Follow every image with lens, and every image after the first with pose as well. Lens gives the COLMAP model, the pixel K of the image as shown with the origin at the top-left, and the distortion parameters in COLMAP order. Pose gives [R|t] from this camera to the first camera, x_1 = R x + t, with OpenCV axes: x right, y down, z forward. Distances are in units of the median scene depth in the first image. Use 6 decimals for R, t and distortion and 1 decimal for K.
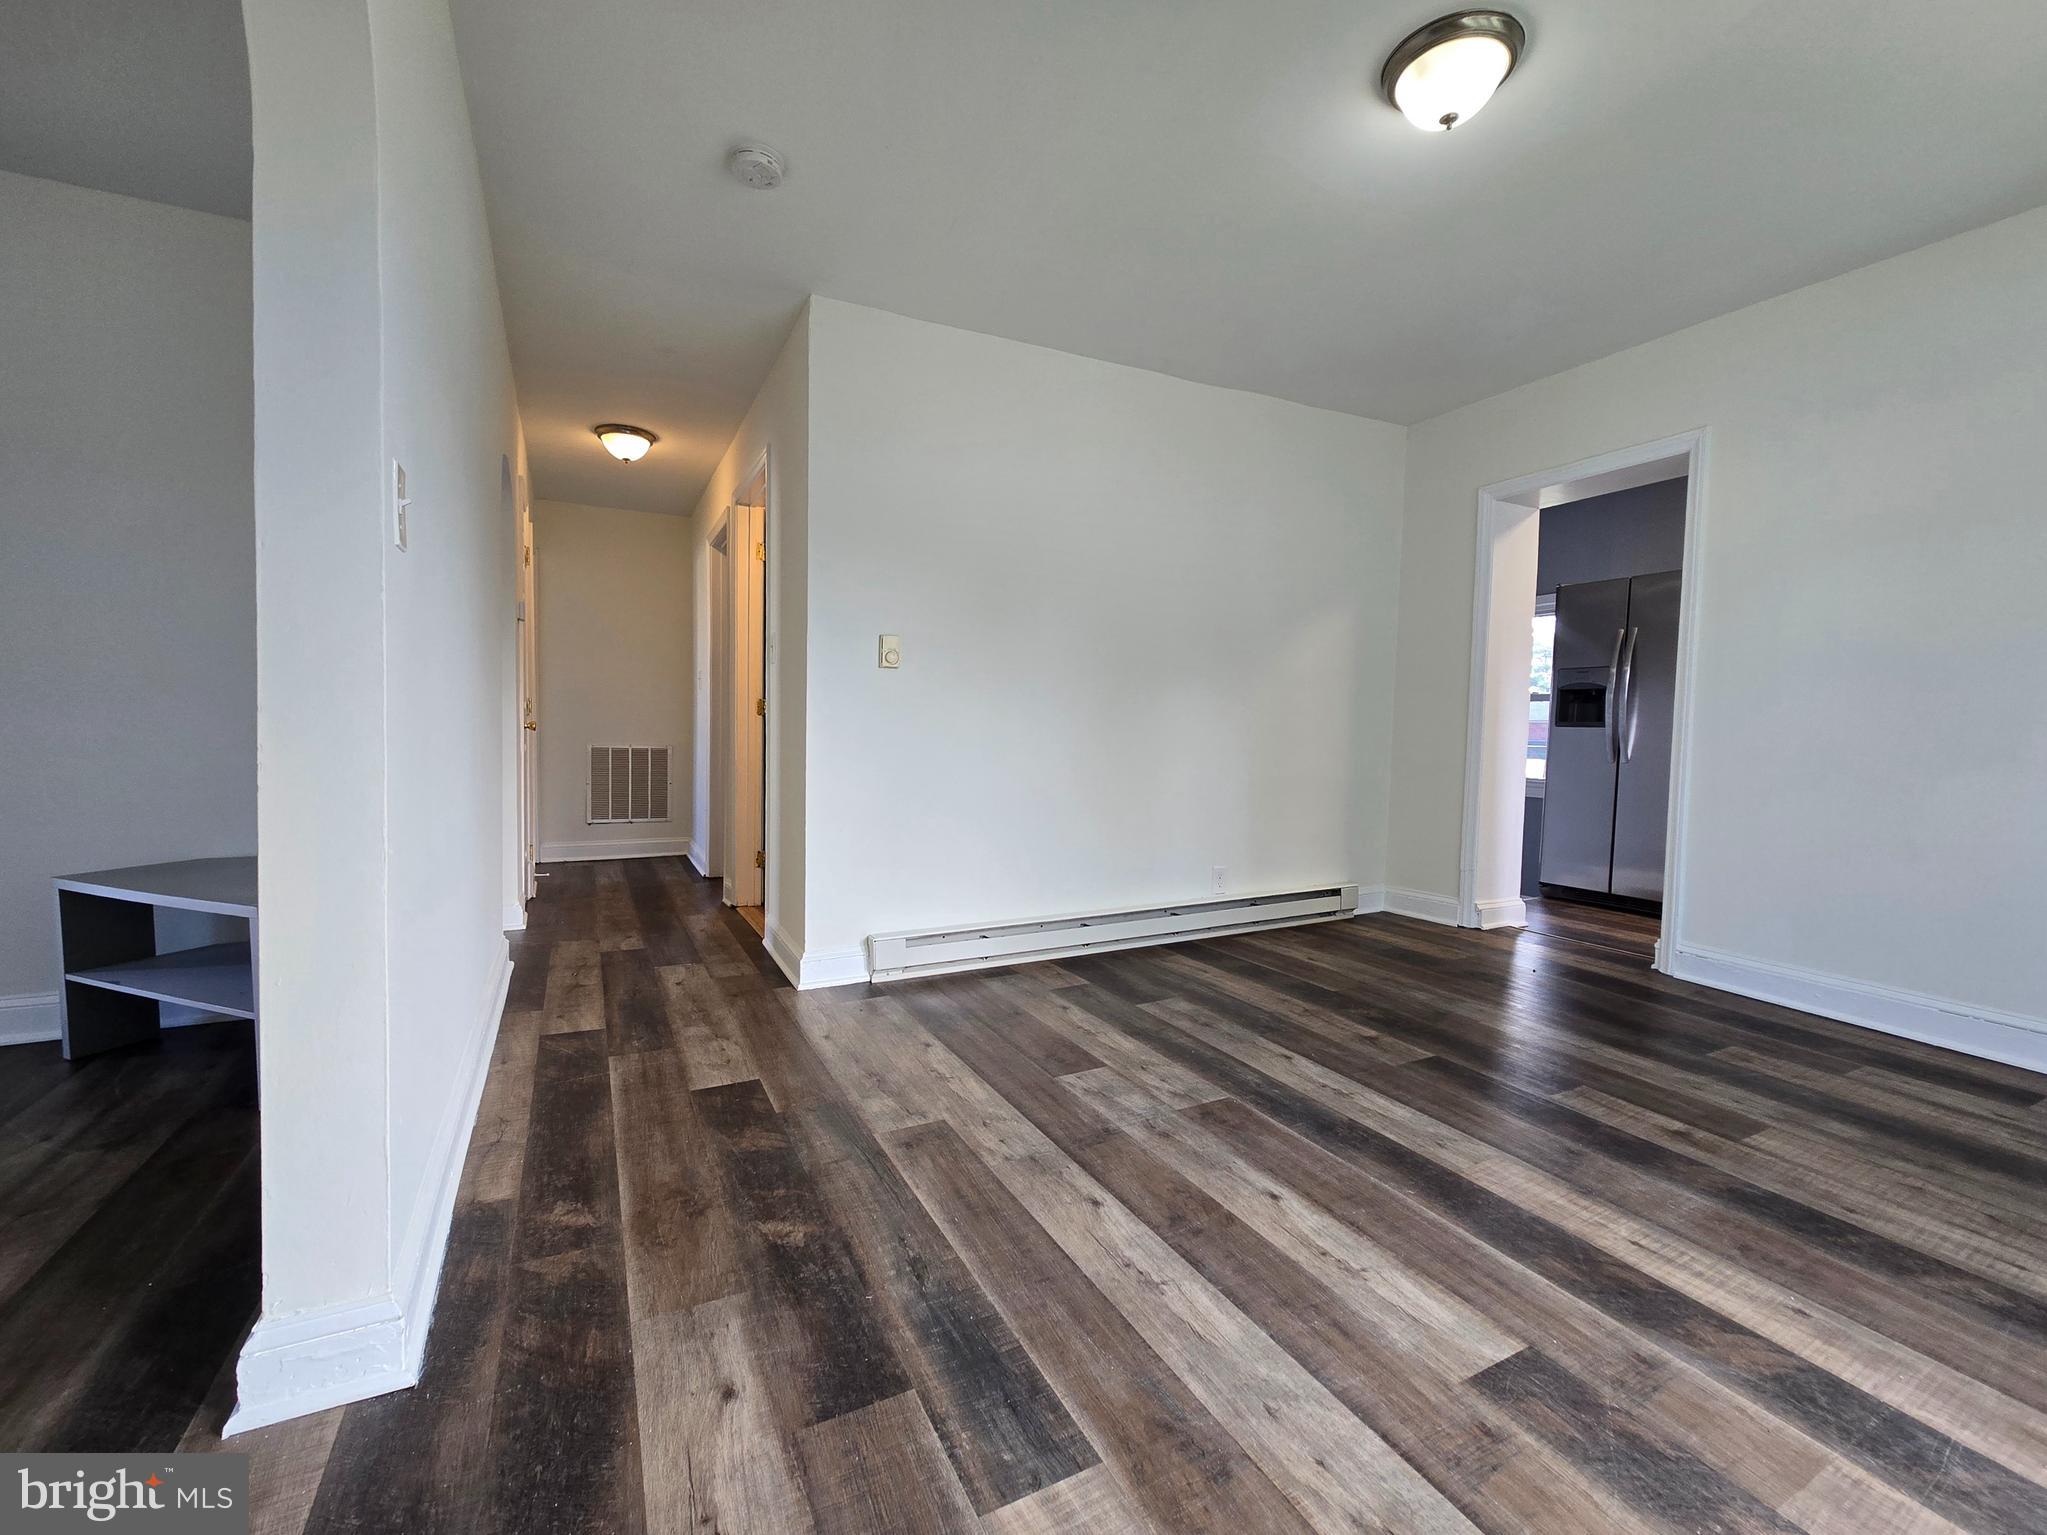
lens RADIAL K [[873.2, 0, 1032.3], [0, 873.2, 766.1], [0, 0, 1]] dist [0.000005, 0.000548]
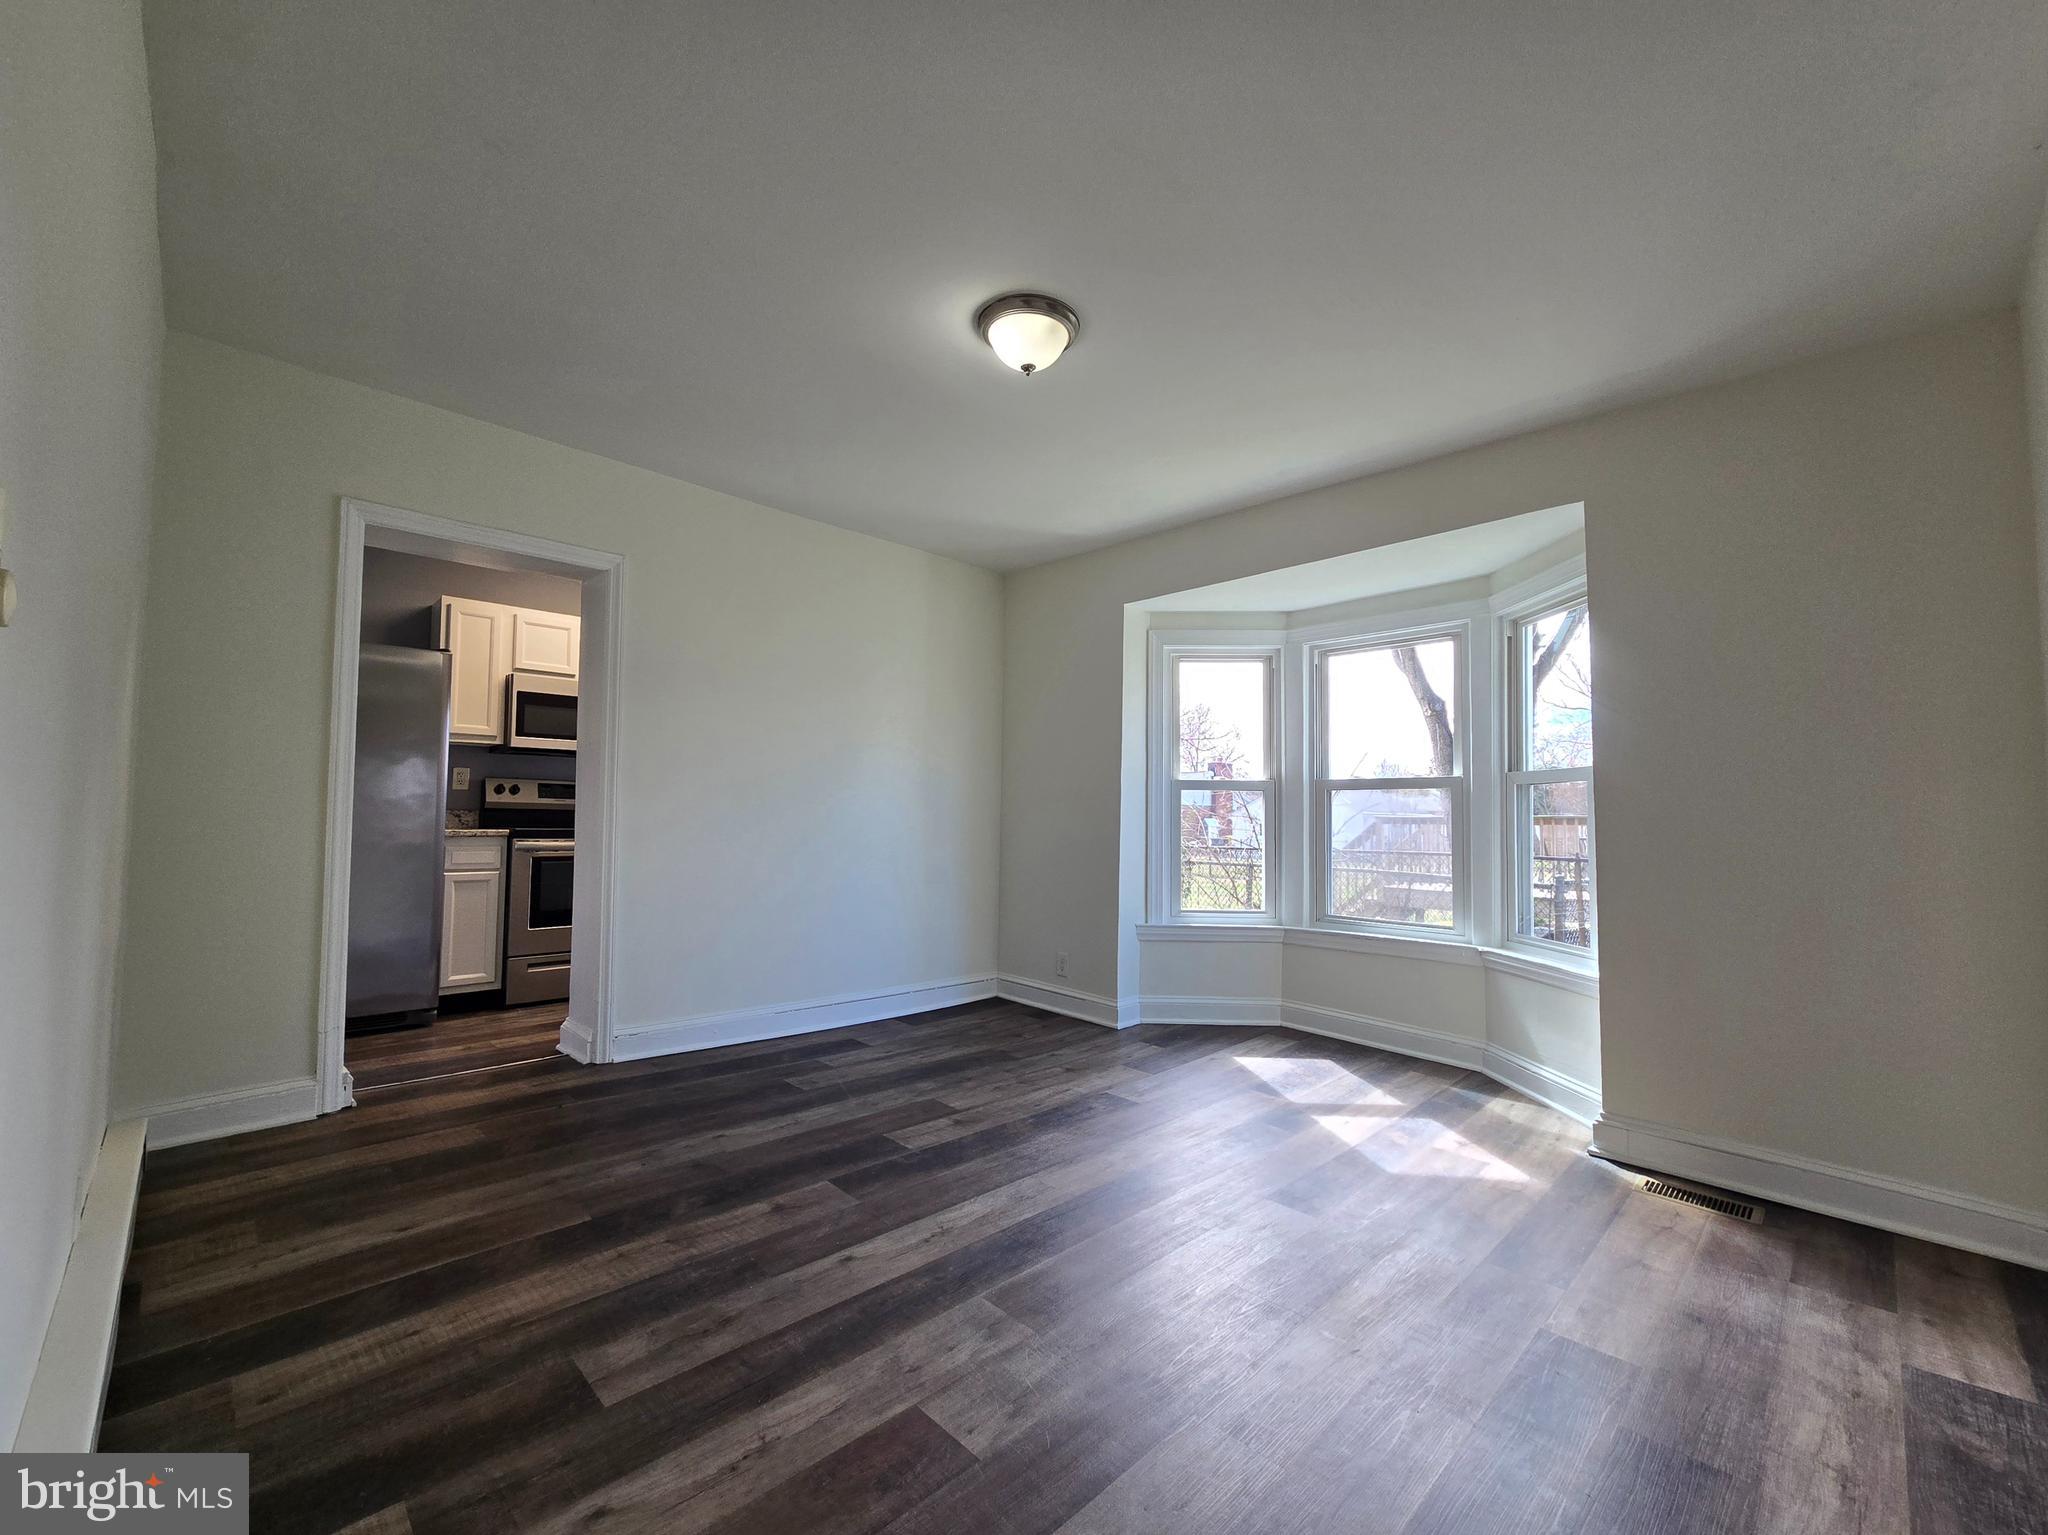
lens RADIAL K [[843.1, 0, 1034.0], [0, 843.1, 771.9], [0, 0, 1]] dist [-0.006716, 0.004810]
pose [[-0.304997, 0.030031, 0.951880, -0.596490], [0.019833, 0.999486, -0.025178, -0.110785], [-0.952147, 0.011200, -0.305436, 1.226649]]
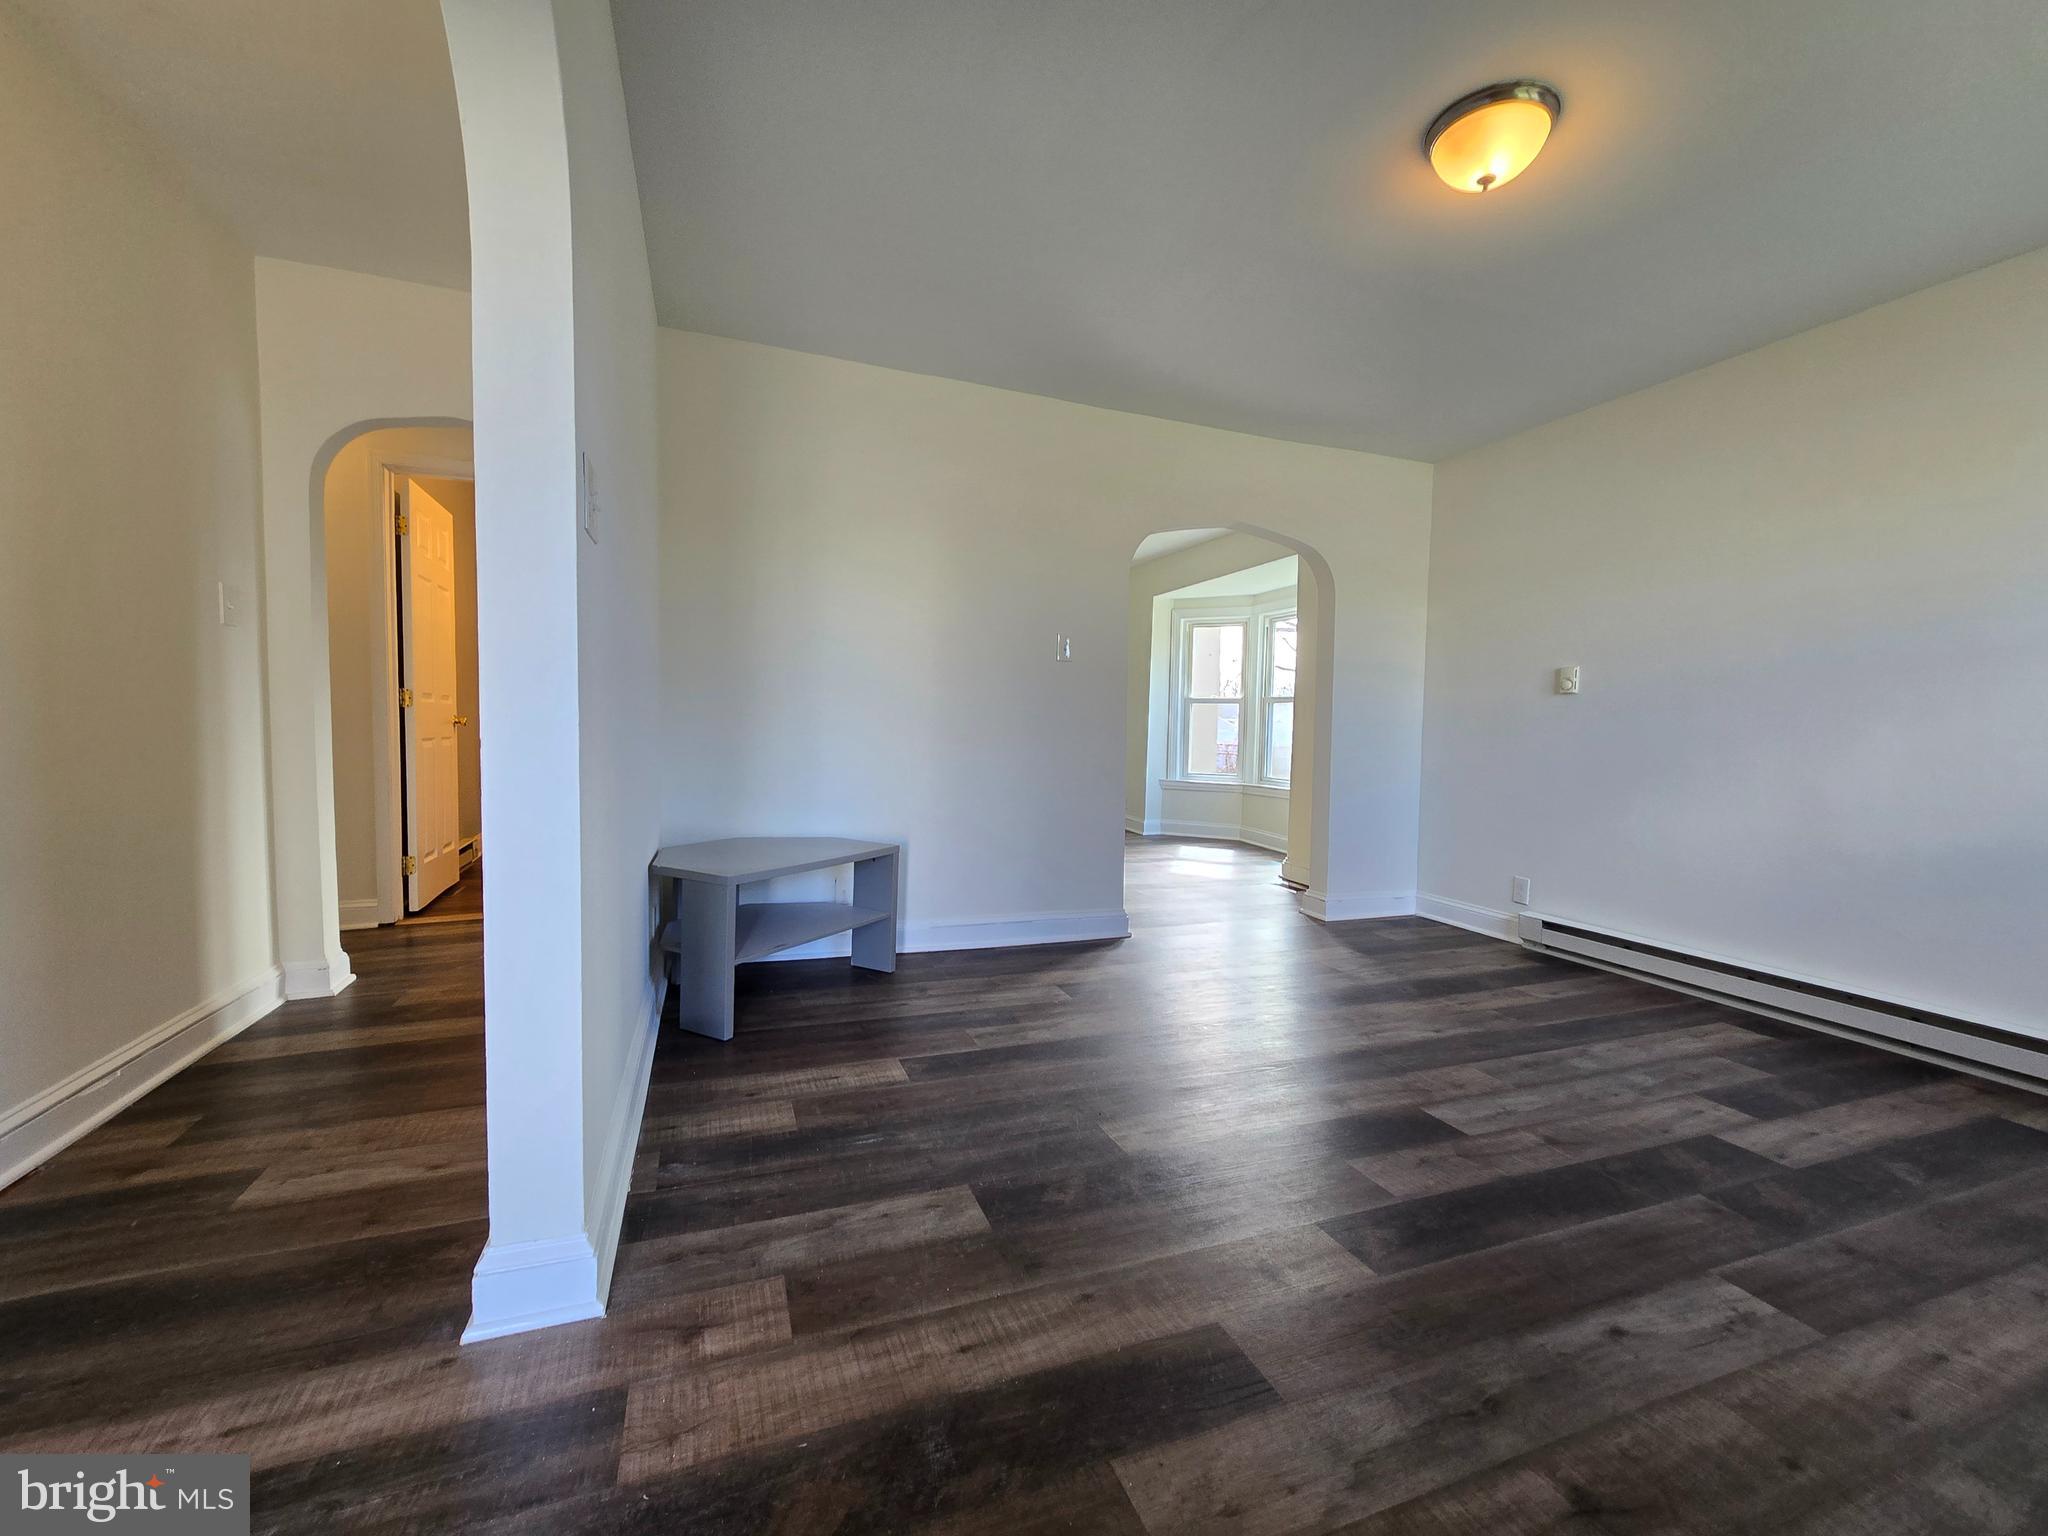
lens RADIAL K [[843.1, 0, 1034.0], [0, 843.1, 772.4], [0, 0, 1]] dist [-0.006716, 0.004810]
pose [[0.108462, -0.069795, 0.991647, -2.304671], [0.022517, 0.997449, 0.067741, -0.078583], [-0.993846, 0.014982, 0.109757, 0.532884]]
